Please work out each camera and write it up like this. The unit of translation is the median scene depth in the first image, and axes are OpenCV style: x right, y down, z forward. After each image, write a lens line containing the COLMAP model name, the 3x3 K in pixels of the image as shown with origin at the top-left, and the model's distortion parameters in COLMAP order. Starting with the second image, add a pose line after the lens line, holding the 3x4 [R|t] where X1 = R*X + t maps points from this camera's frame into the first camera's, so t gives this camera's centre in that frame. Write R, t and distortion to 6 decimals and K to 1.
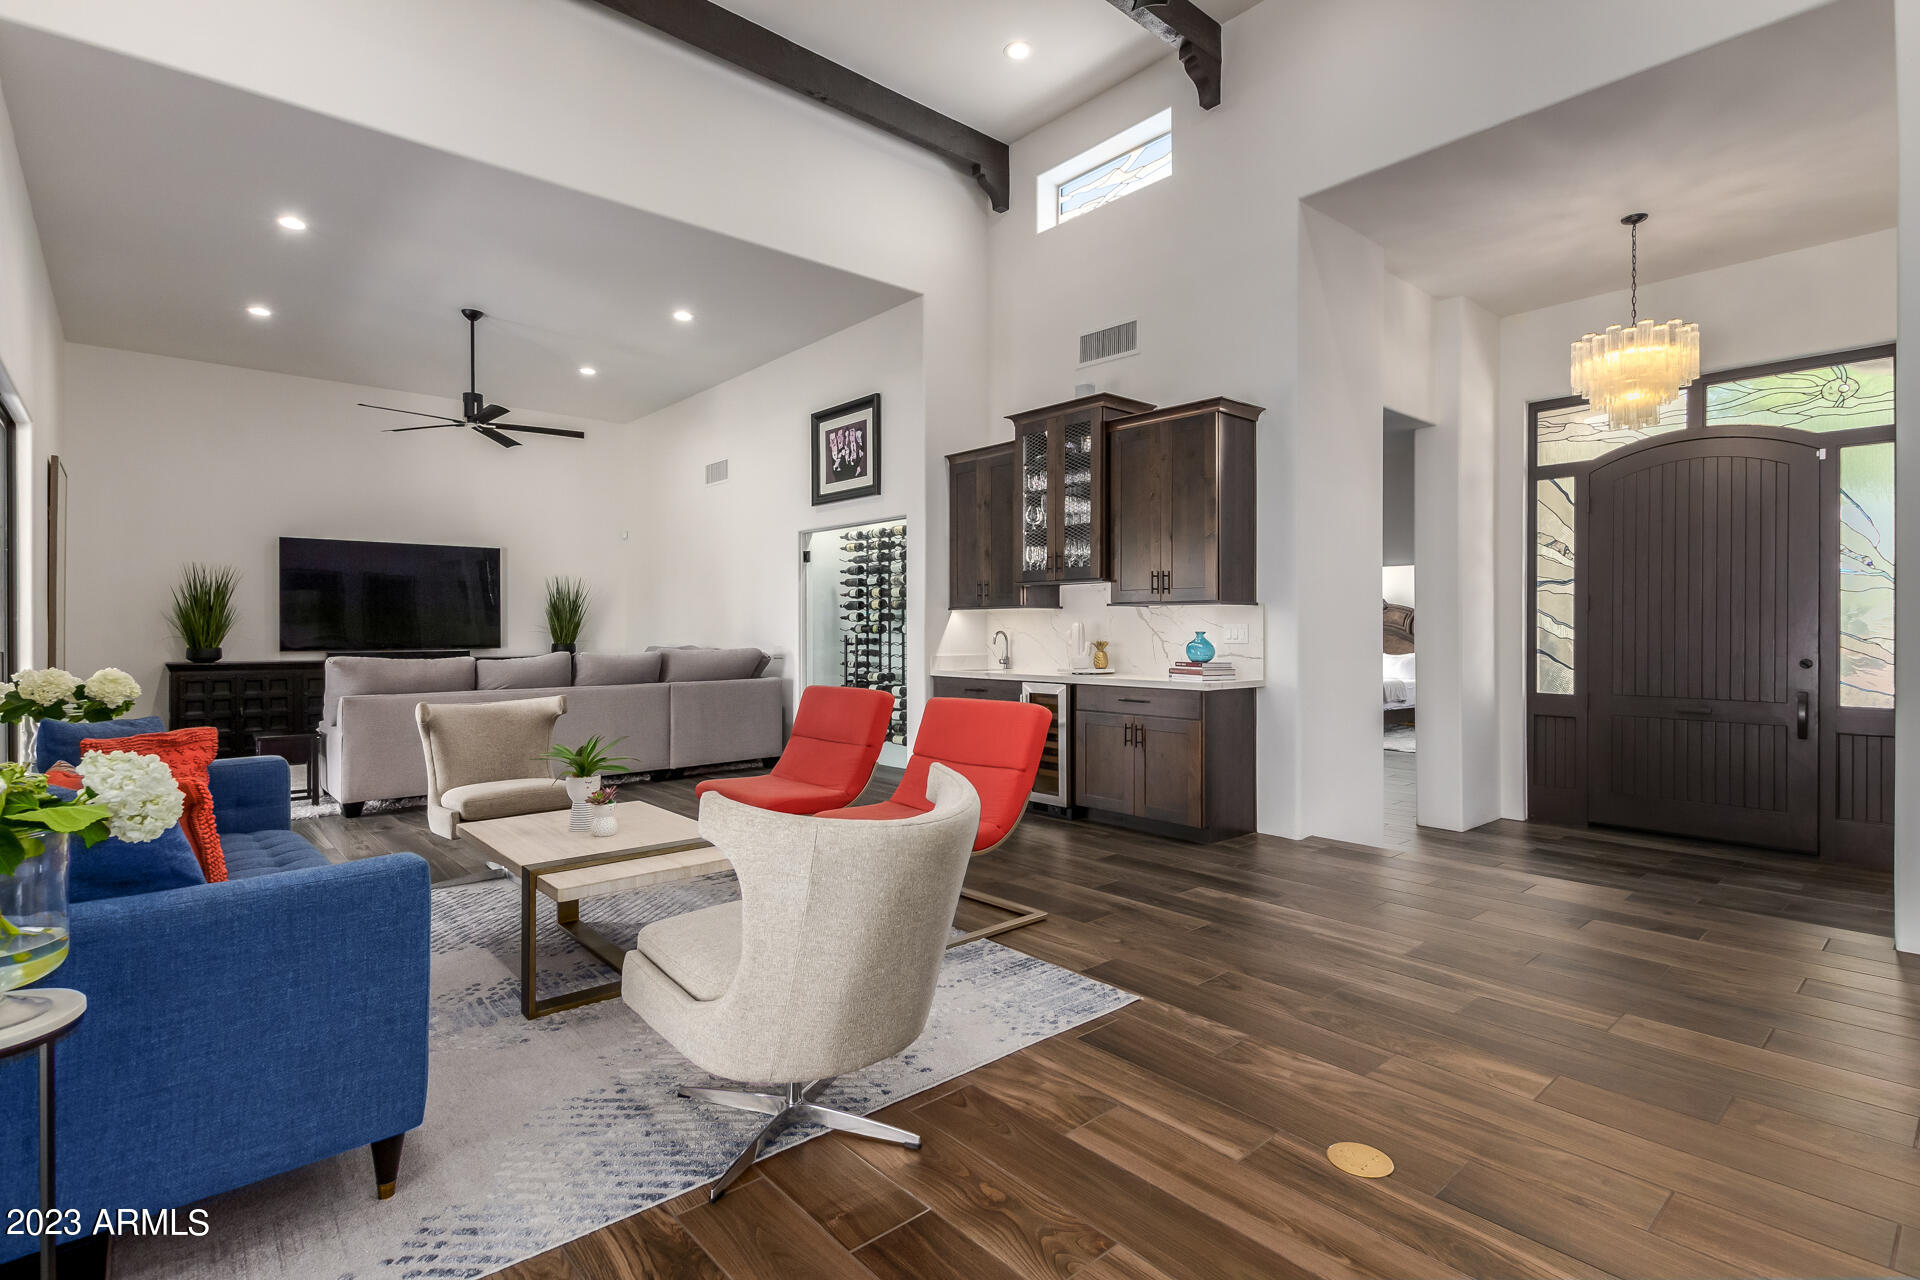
lens RADIAL K [[901.8, 0, 960.0], [0, 901.8, 640.0], [0, 0, 1]] dist [0.001329, 0.000101]
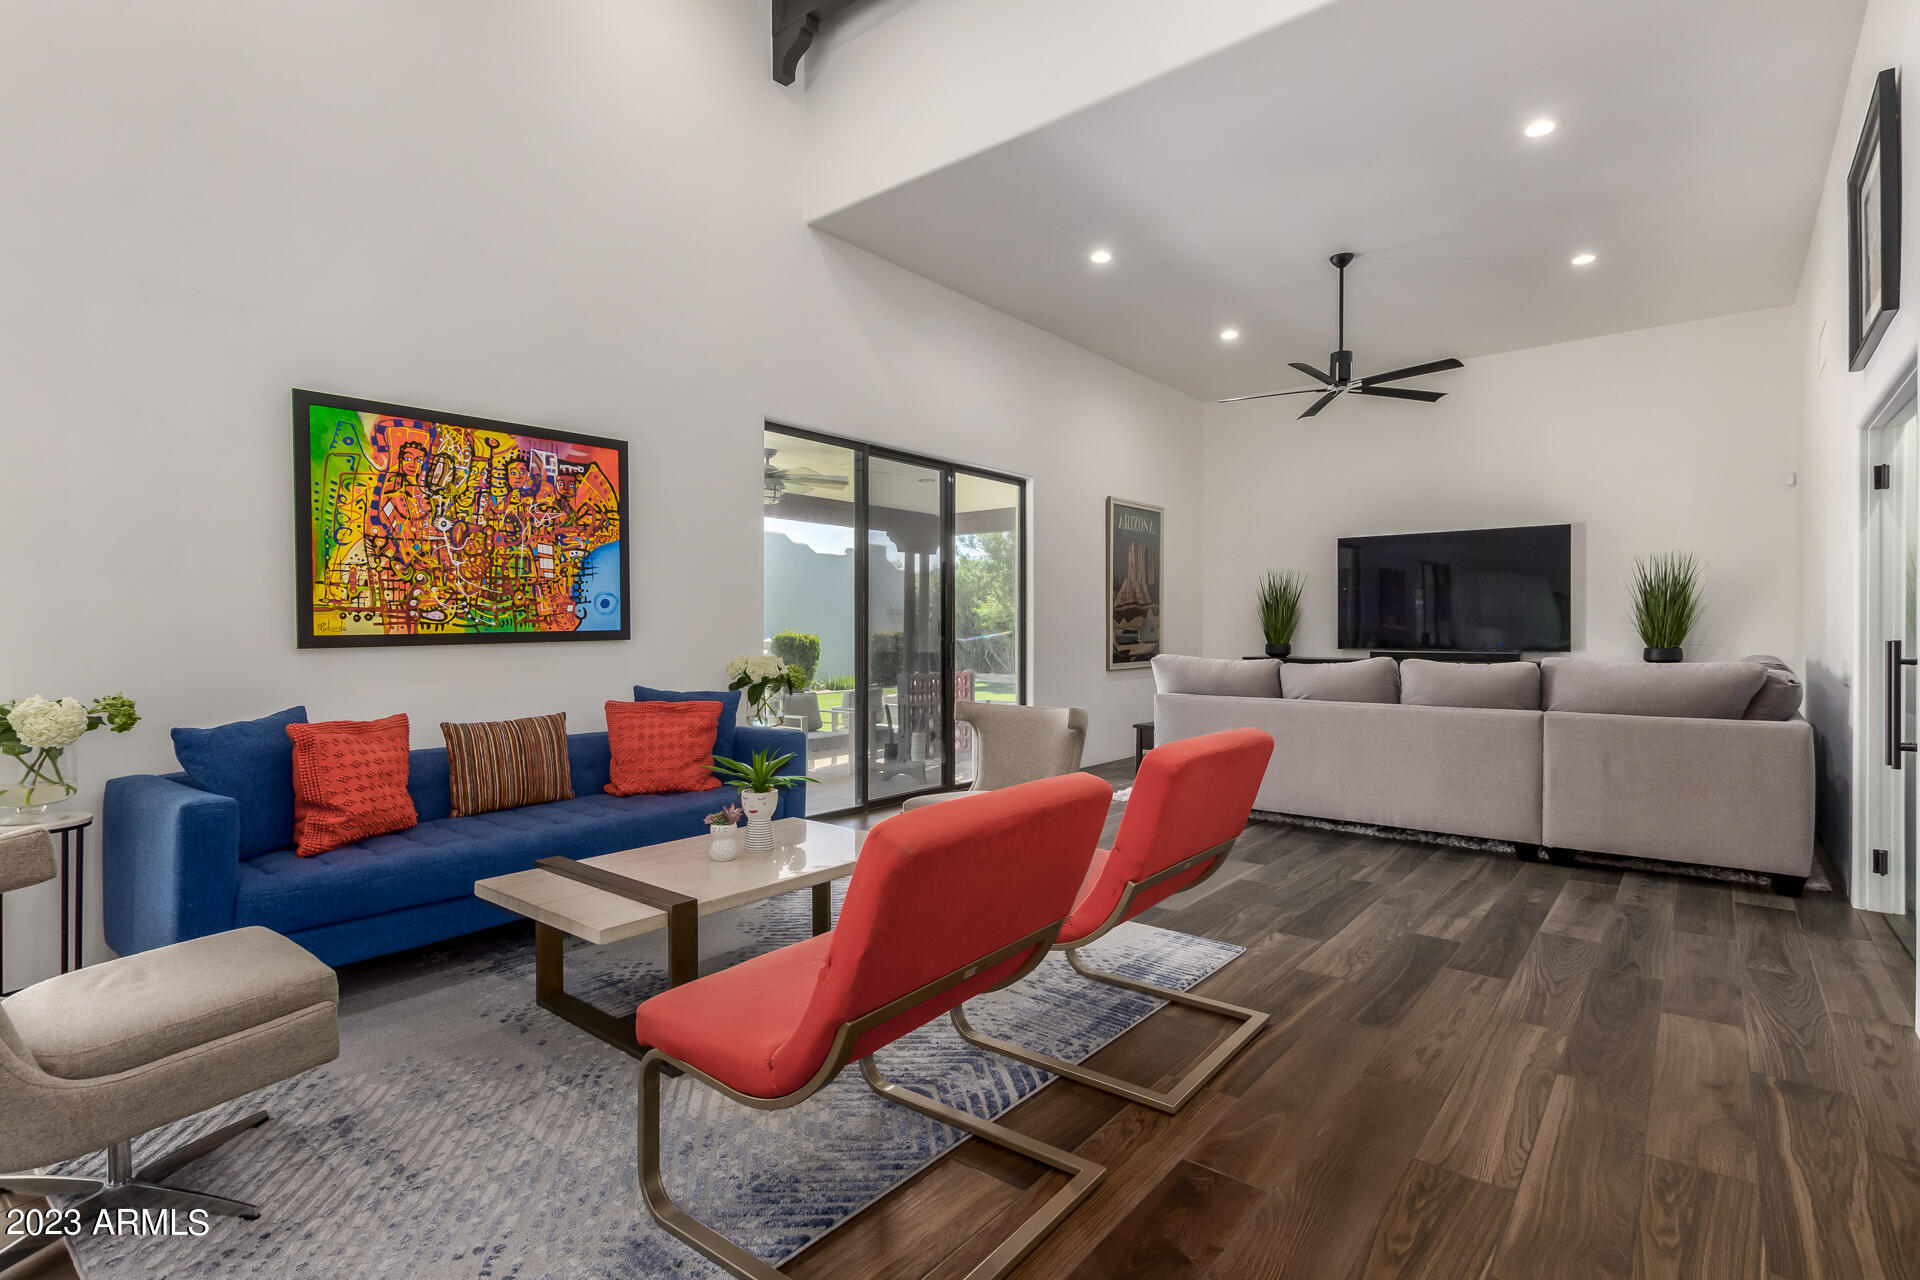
lens RADIAL K [[901.8, 0, 960.0], [0, 901.8, 640.0], [0, 0, 1]] dist [0.001329, 0.000101]
pose [[0.183147, 0.012760, -0.983003, 0.203089], [-0.010405, 0.999885, 0.011040, -0.004747], [0.983030, 0.008206, 0.183259, 0.416380]]
